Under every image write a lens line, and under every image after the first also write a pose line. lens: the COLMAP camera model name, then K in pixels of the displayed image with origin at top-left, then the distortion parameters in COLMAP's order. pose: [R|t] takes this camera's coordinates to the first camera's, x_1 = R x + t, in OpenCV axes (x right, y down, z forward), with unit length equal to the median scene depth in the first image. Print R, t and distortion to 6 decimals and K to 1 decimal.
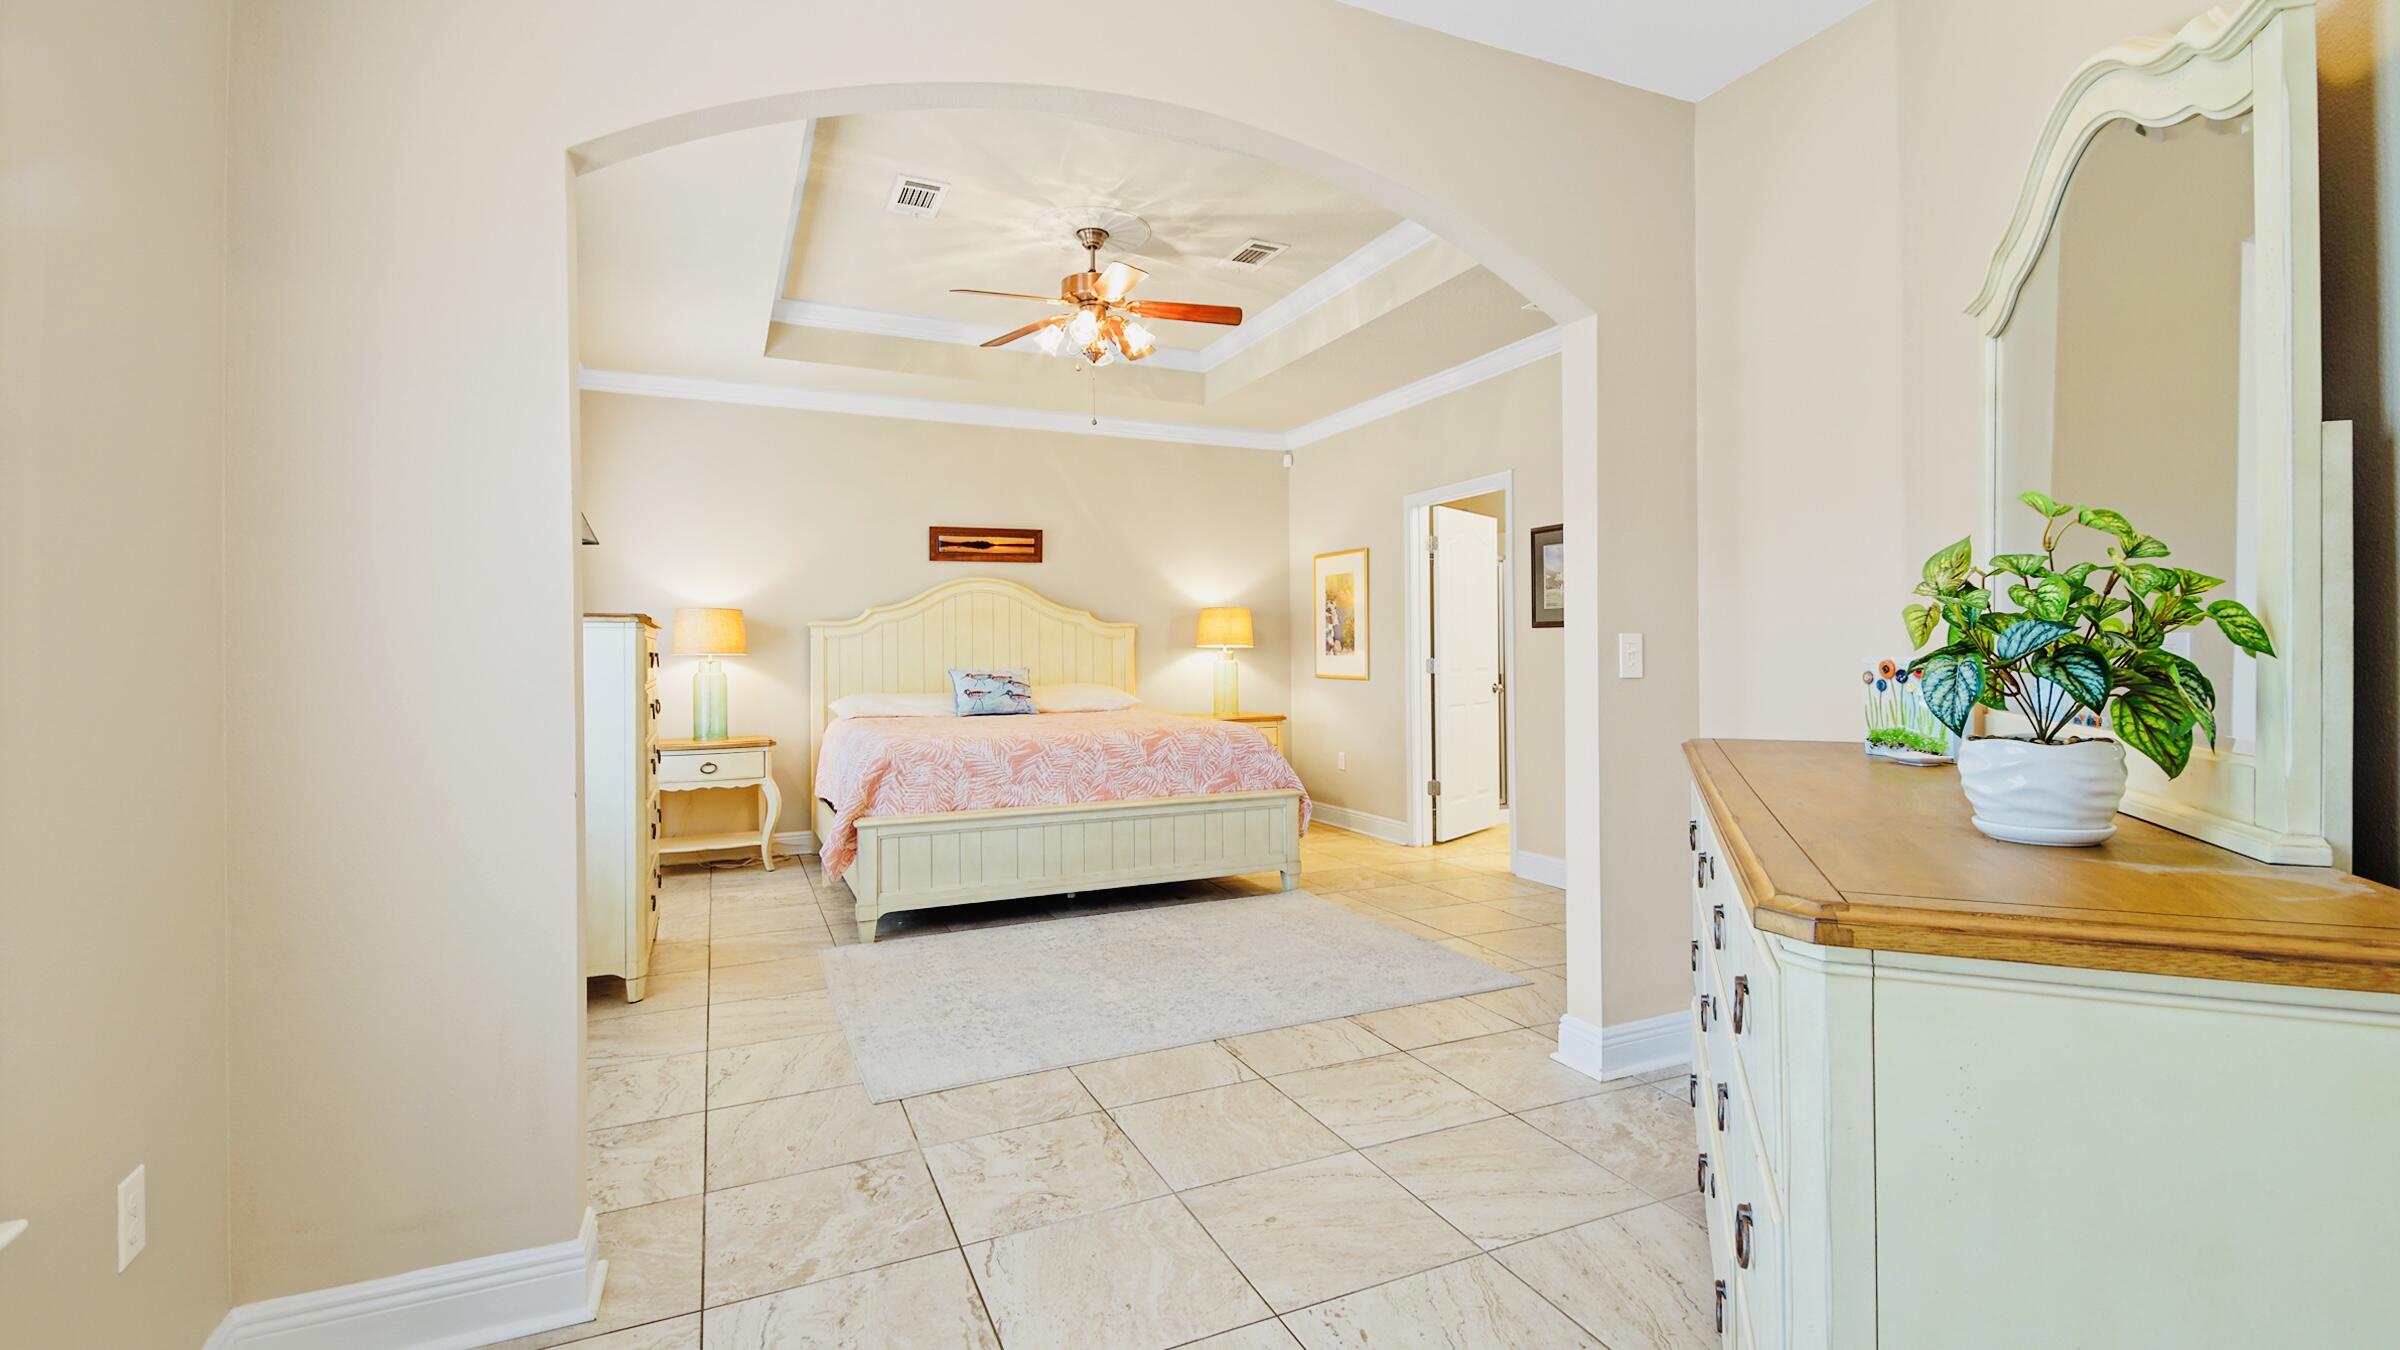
lens RADIAL K [[1076.7, 0, 1273.5], [0, 1076.7, 646.3], [0, 0, 1]] dist [0.020620, -0.002743]
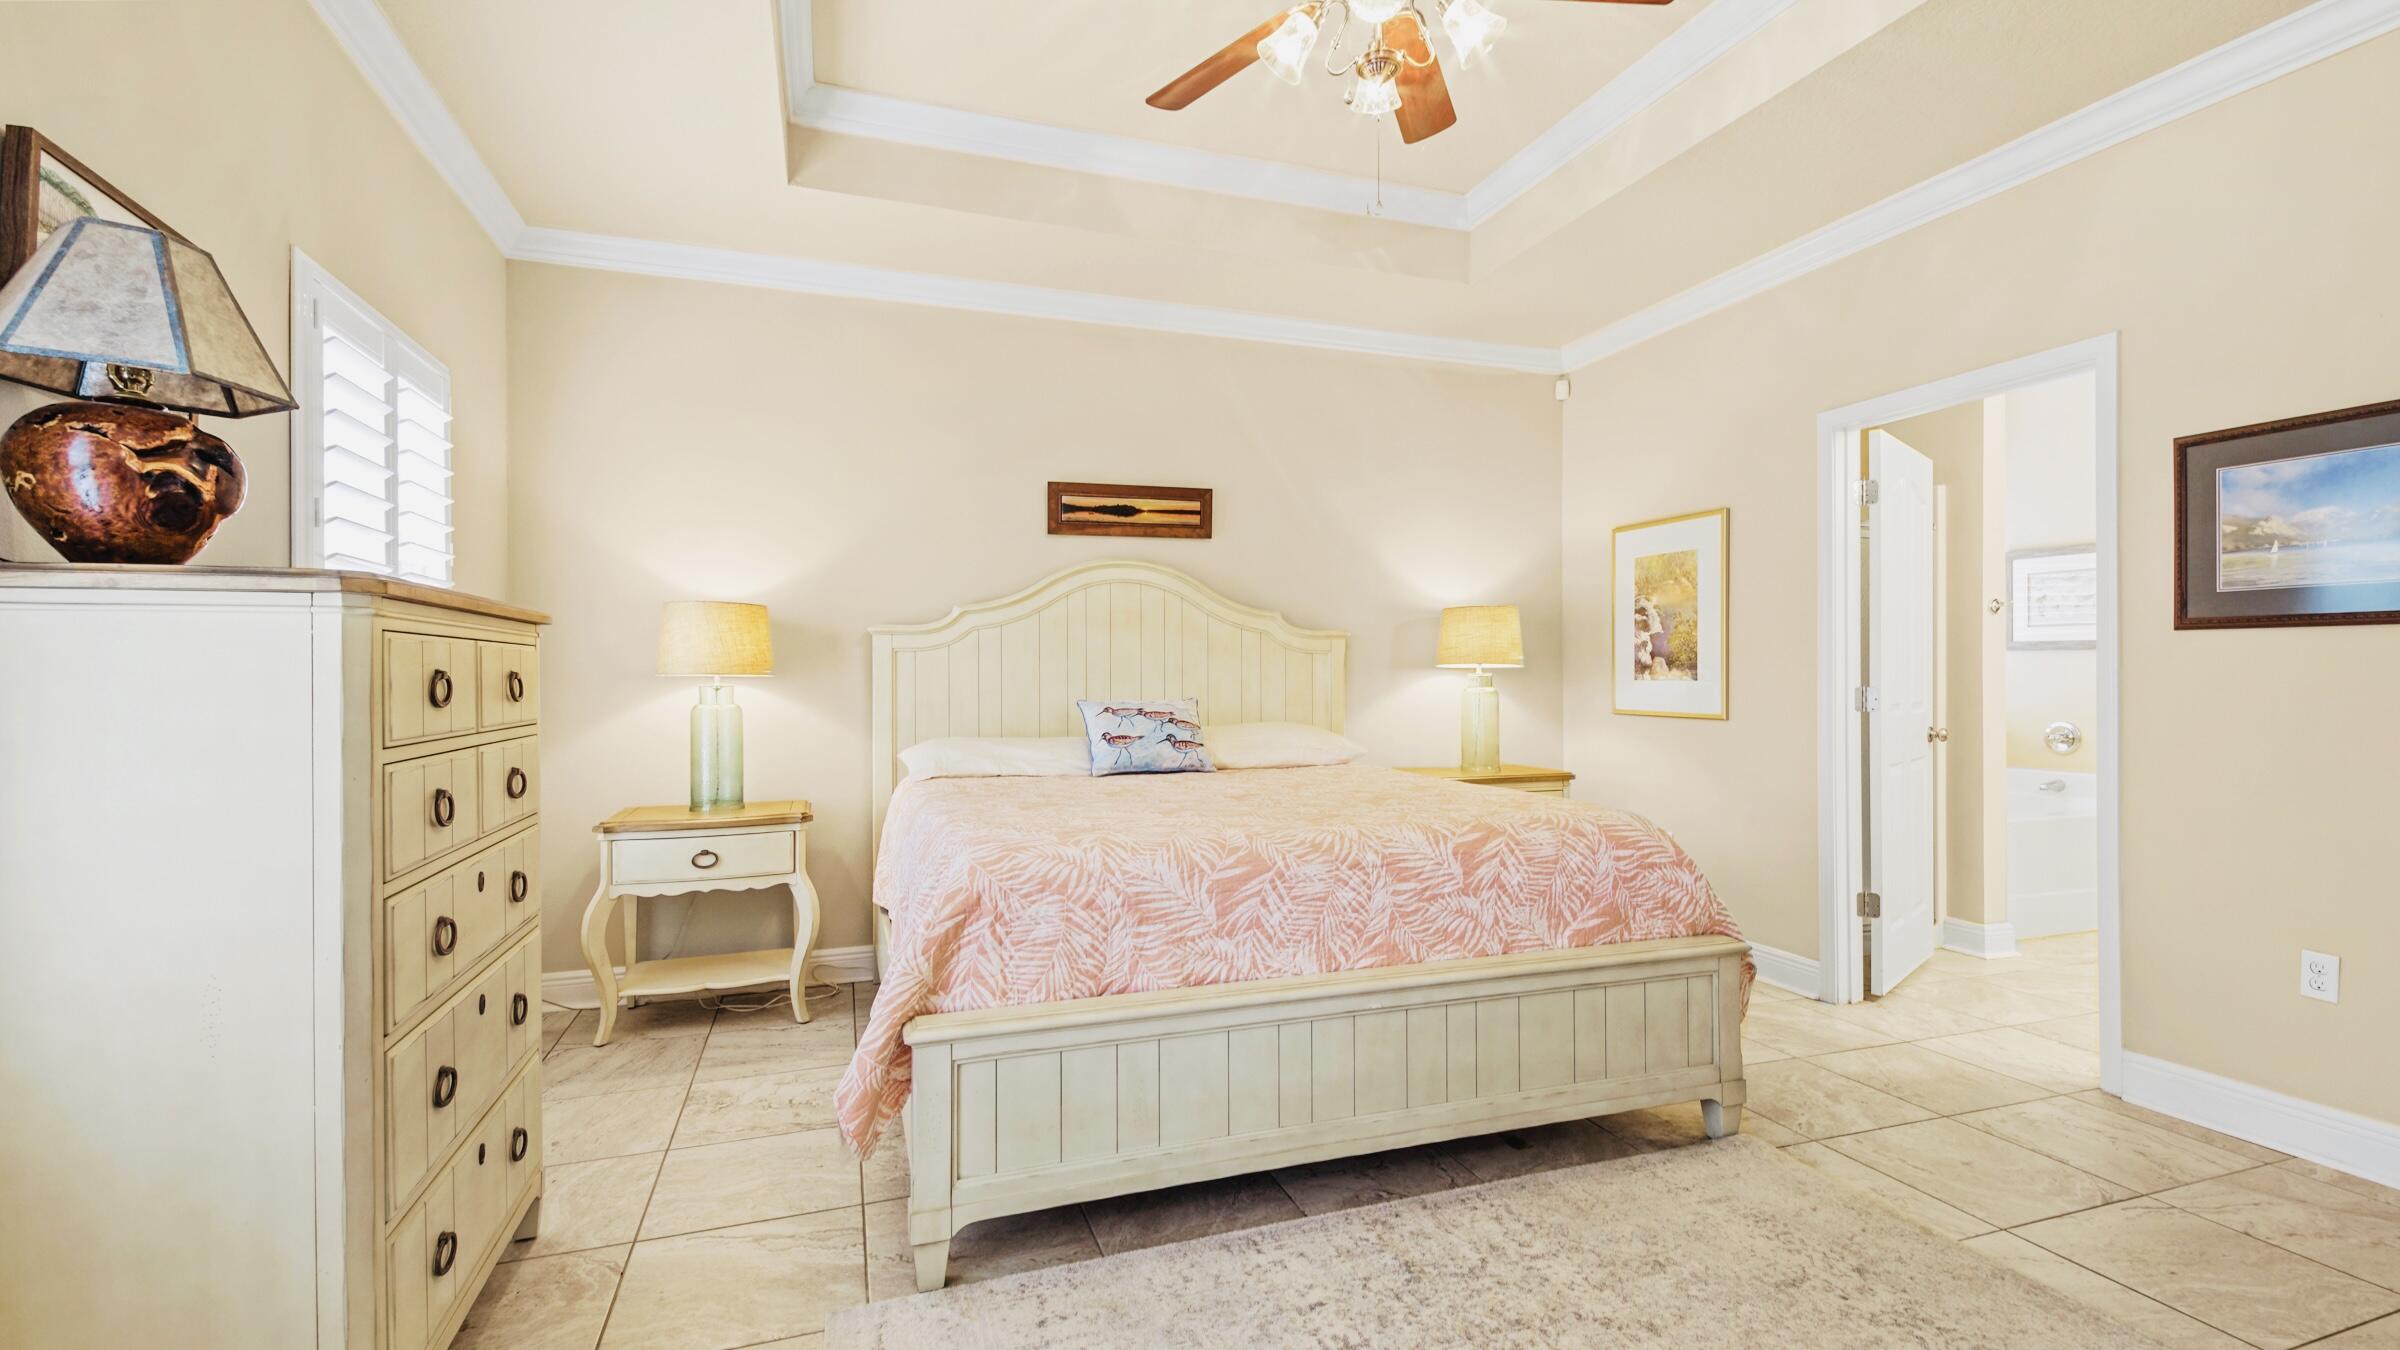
lens RADIAL K [[1076.7, 0, 1236.7], [0, 1076.7, 669.8], [0, 0, 1]] dist [0.020620, -0.002743]
pose [[0.992199, 0.002574, -0.124634, -0.137726], [-0.002399, 0.999996, 0.001550, 0.002412], [0.124638, -0.001239, 0.992202, 0.407945]]
